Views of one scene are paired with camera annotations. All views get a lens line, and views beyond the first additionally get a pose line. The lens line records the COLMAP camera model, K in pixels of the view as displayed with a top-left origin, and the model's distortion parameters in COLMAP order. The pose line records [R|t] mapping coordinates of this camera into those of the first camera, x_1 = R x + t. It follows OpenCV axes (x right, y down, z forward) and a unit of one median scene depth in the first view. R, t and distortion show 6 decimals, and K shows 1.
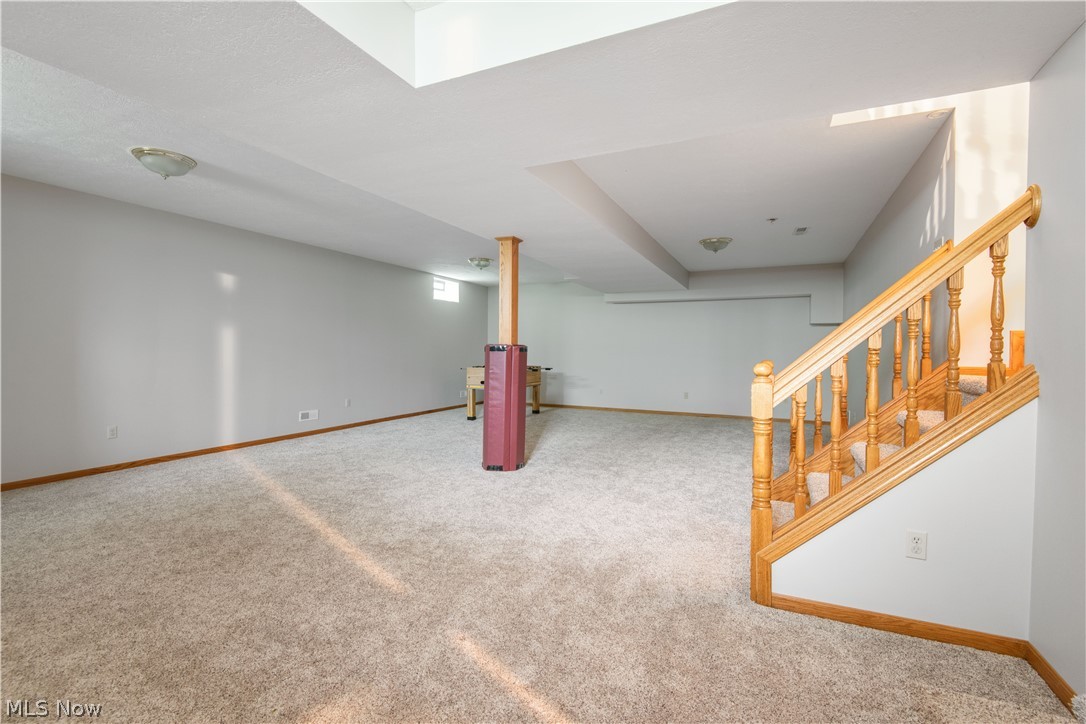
lens RADIAL K [[504.0, 0, 540.5], [0, 504.0, 358.1], [0, 0, 1]] dist [0.010939, -0.006276]
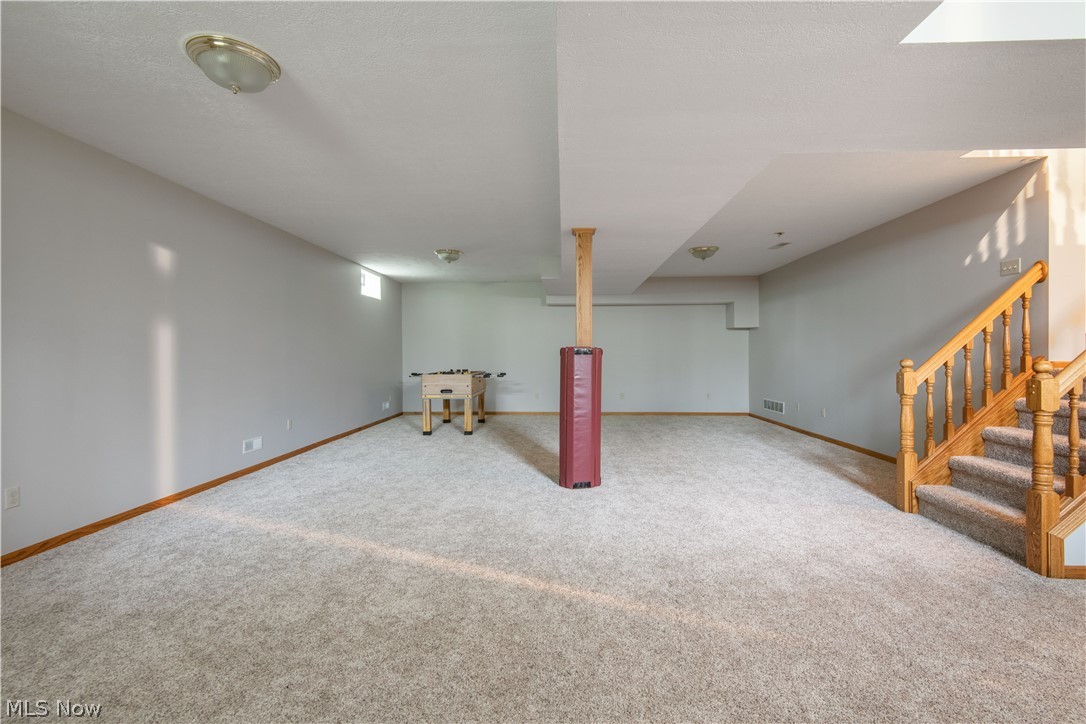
lens RADIAL K [[504.0, 0, 539.7], [0, 504.0, 357.7], [0, 0, 1]] dist [0.010939, -0.006276]
pose [[0.920968, -0.014303, 0.389376, -0.505587], [0.017437, 0.999838, -0.004517, -0.005632], [-0.389249, 0.010950, 0.921068, 0.202559]]
